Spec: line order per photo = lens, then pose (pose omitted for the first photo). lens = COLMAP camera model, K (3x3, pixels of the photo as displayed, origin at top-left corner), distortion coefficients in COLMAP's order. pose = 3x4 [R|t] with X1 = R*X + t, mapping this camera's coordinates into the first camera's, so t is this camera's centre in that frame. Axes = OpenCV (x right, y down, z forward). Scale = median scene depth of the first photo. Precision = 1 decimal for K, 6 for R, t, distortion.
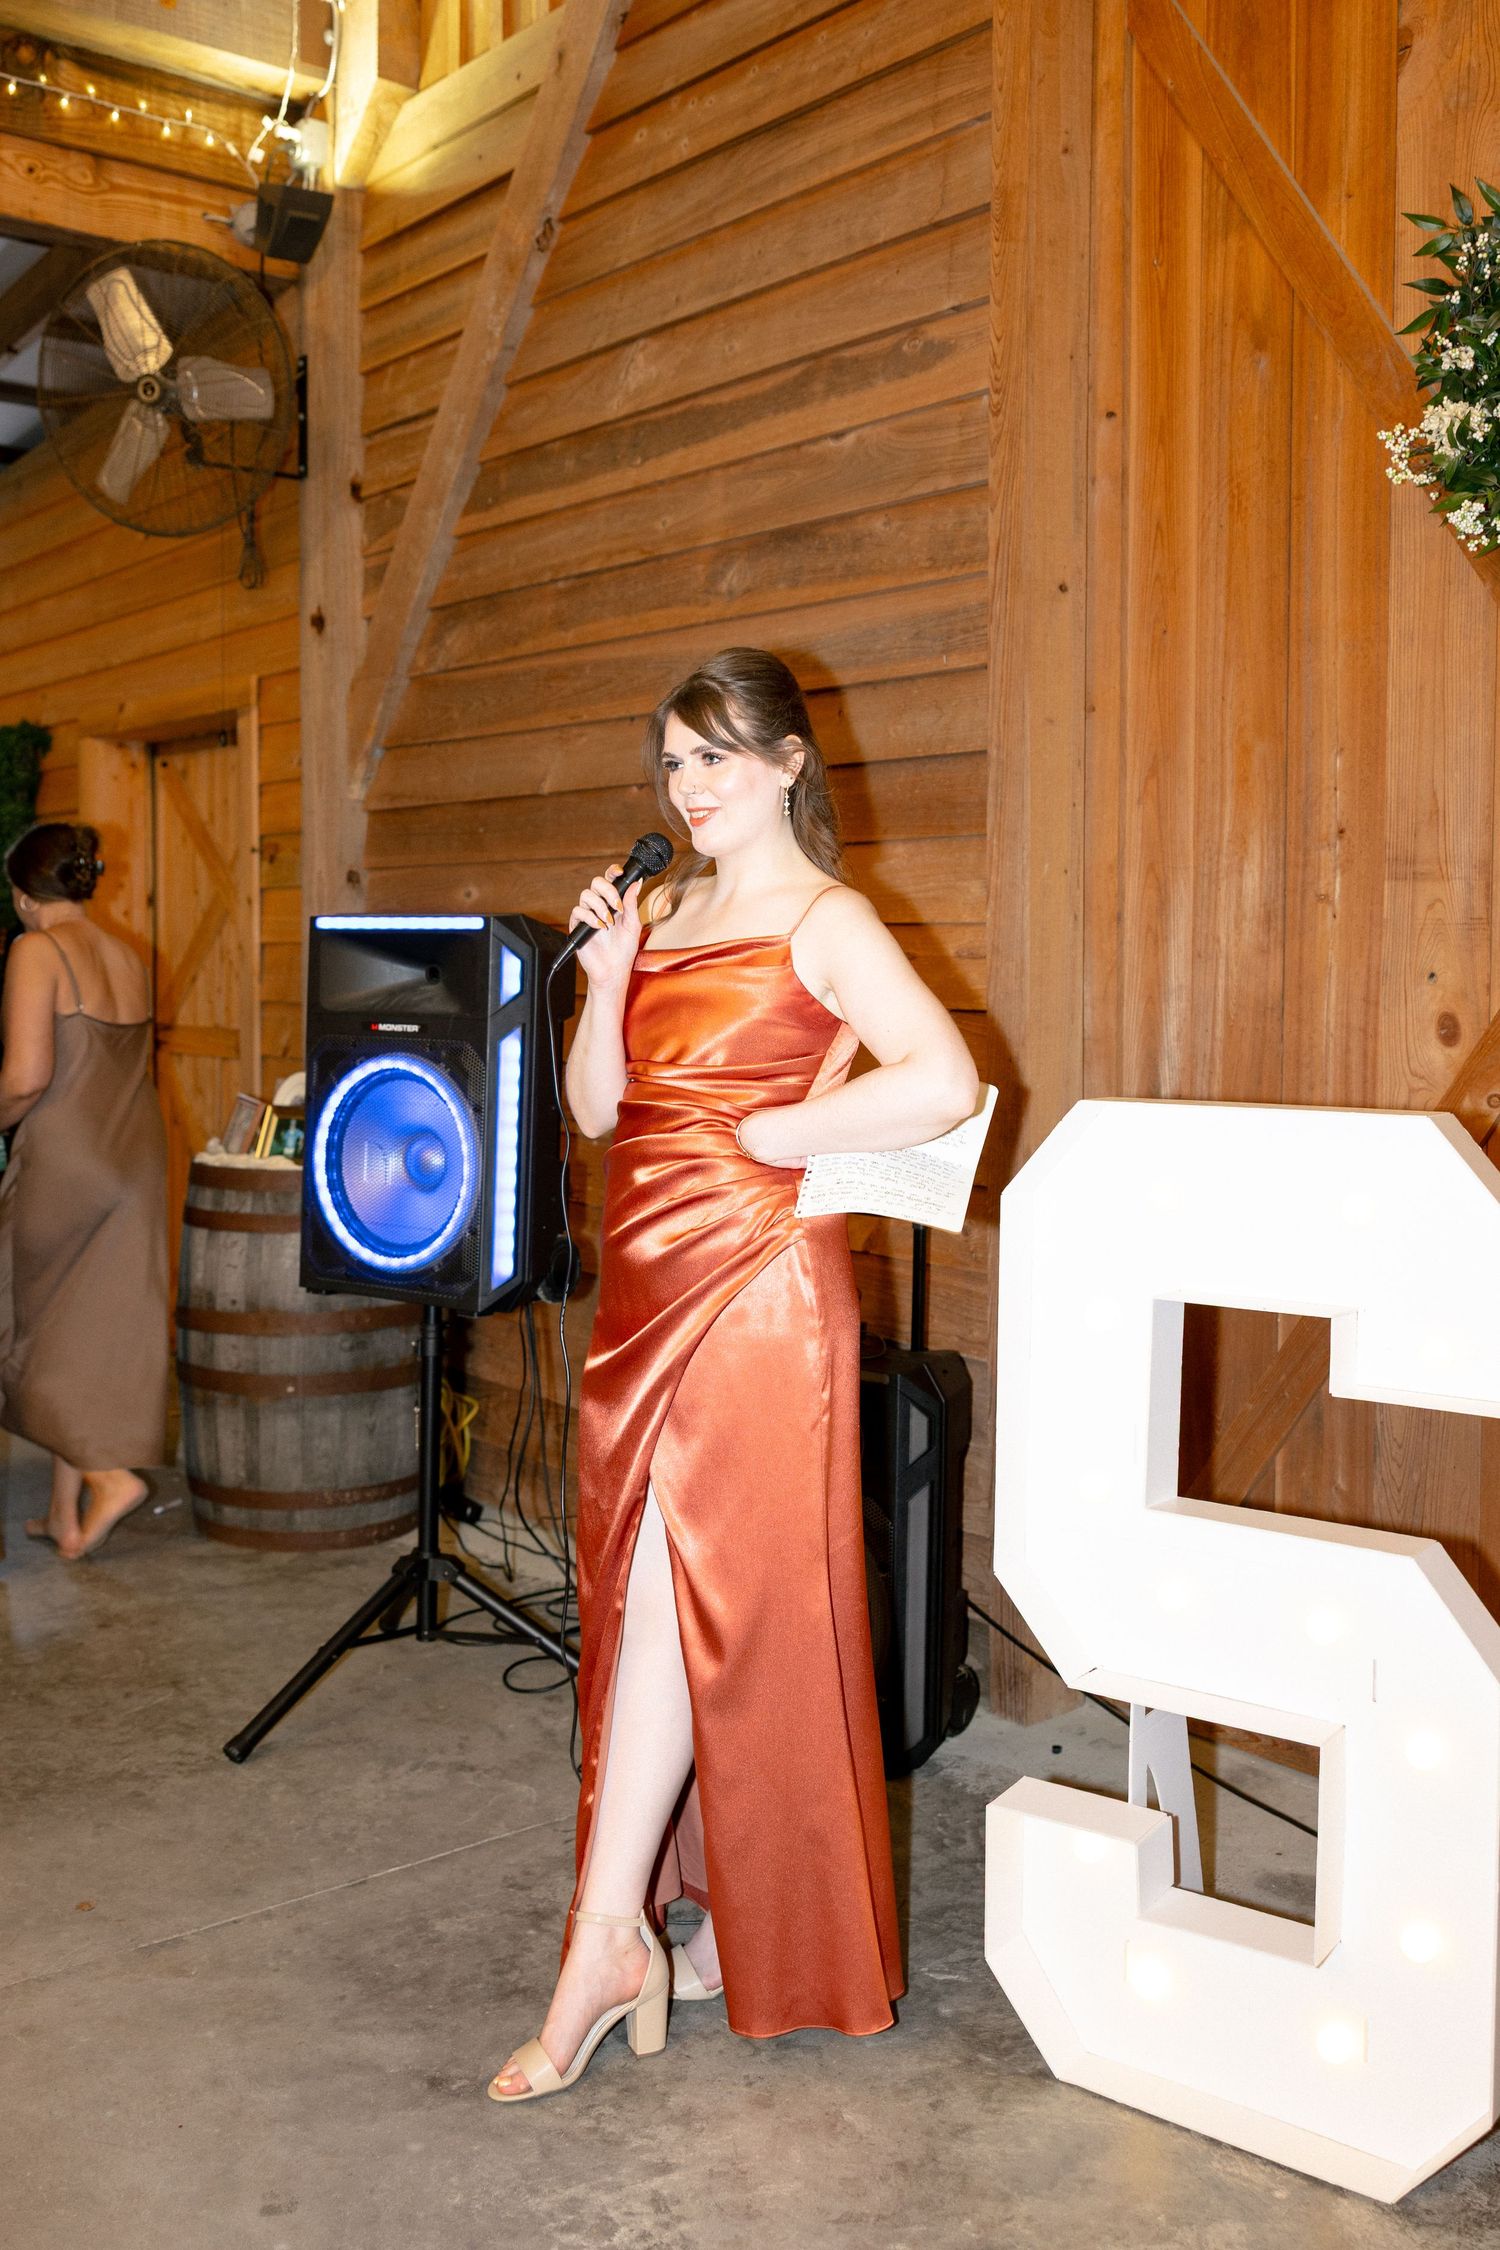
lens RADIAL K [[1830.3, 0, 815.0], [0, 1830.3, 1094.4], [0, 0, 1]] dist [0.002847, -0.001253]
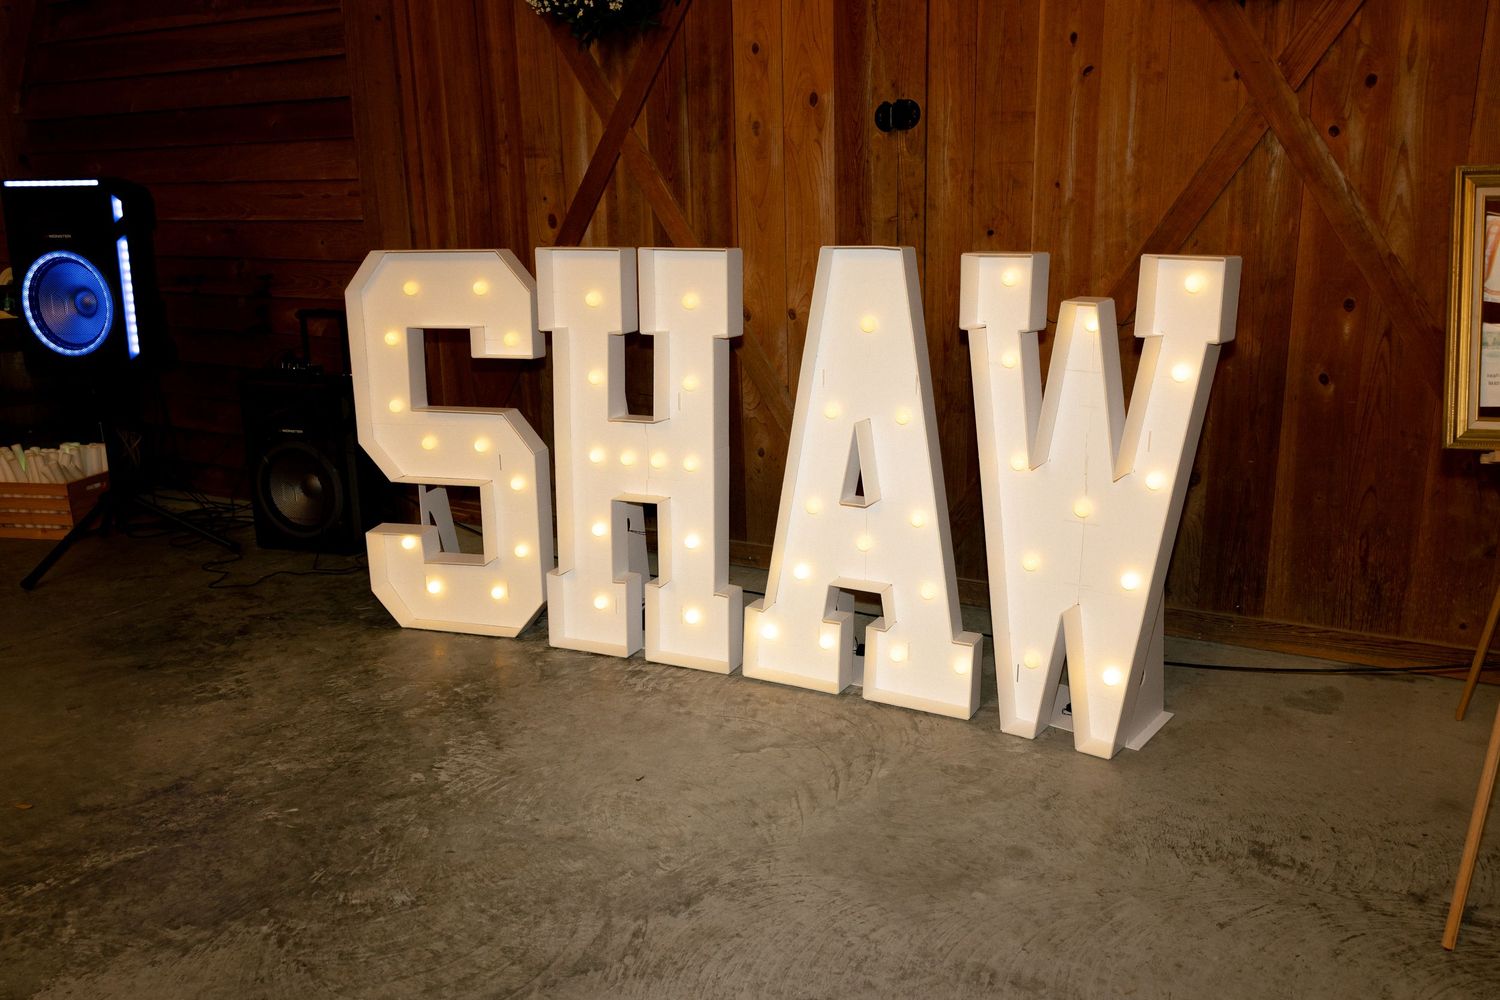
lens RADIAL K [[1165.9, 0, 804.3], [0, 1165.9, 502.2], [0, 0, 1]] dist [-0.002718, 0.013095]
pose [[0.949057, -0.099345, 0.299033, 0.154672], [0.045508, 0.982264, 0.181899, 0.060961], [-0.311800, -0.159024, 0.936746, -0.574165]]
